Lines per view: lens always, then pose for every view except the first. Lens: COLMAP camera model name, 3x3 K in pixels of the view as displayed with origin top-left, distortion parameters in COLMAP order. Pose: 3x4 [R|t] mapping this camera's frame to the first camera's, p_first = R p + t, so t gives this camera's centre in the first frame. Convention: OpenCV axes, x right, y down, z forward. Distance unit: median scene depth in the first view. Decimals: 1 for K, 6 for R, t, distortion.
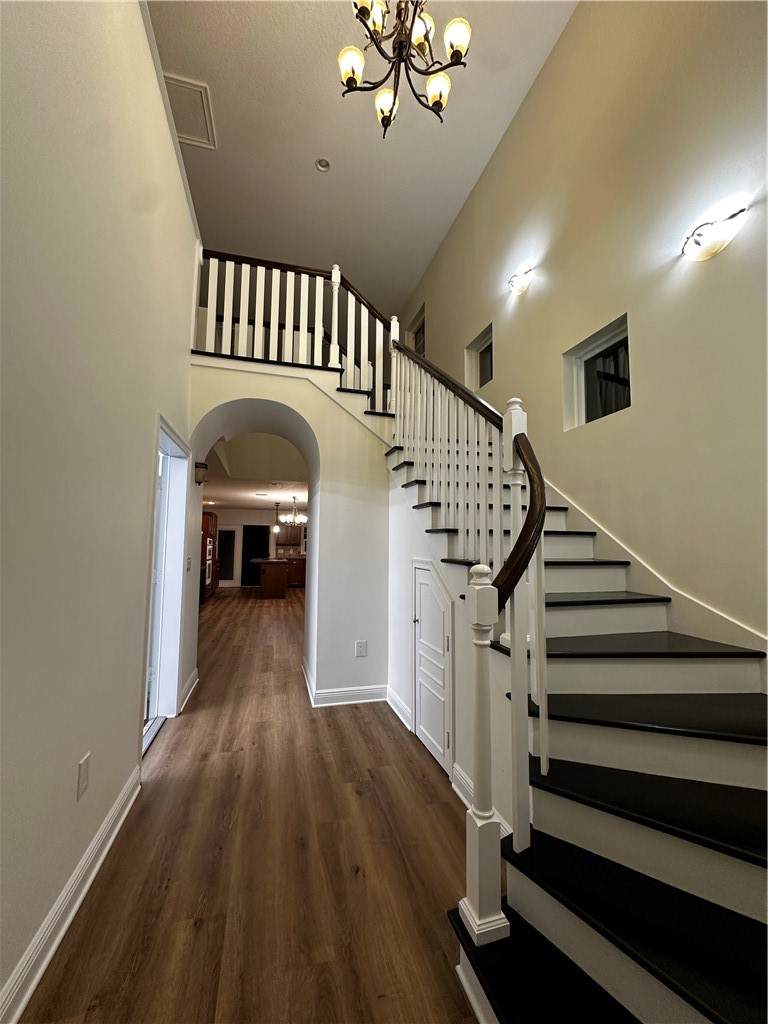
lens RADIAL K [[405.0, 0, 384.0], [0, 405.0, 512.0], [0, 0, 1]] dist [-0.002553, -0.000113]
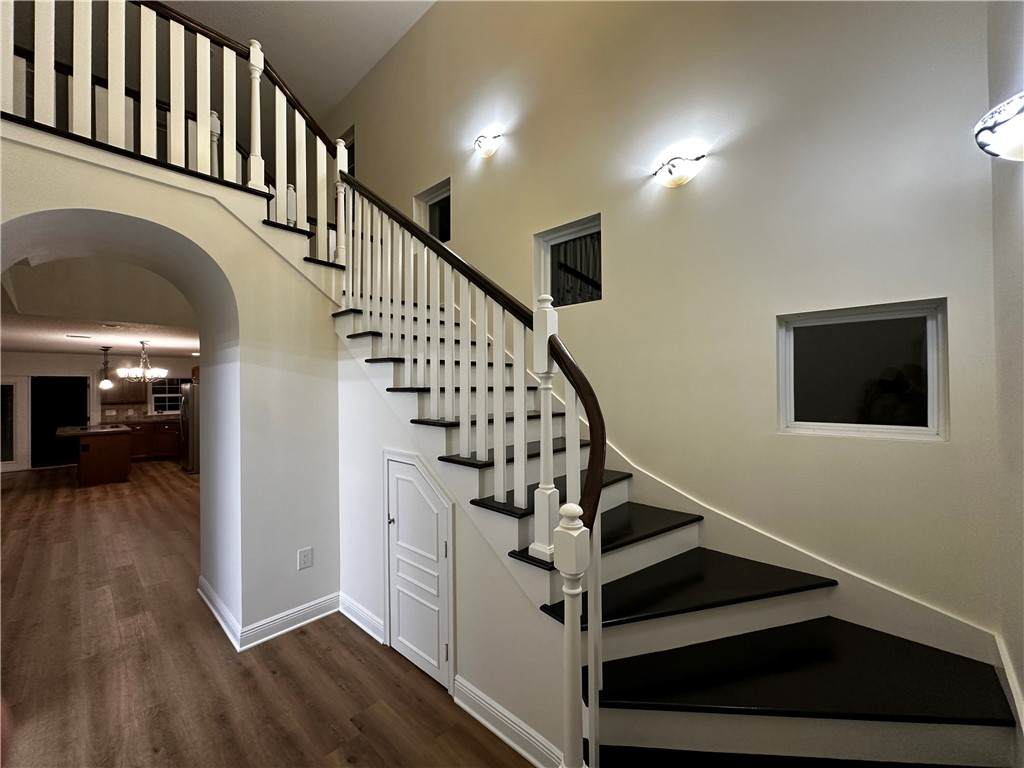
lens RADIAL K [[405.0, 0, 512.0], [0, 405.0, 384.0], [0, 0, 1]] dist [-0.002553, -0.000113]
pose [[0.847497, -0.013326, 0.530634, -0.130563], [-0.026266, 0.997407, 0.066999, -0.073067], [-0.530151, -0.070719, 0.844949, 0.126574]]
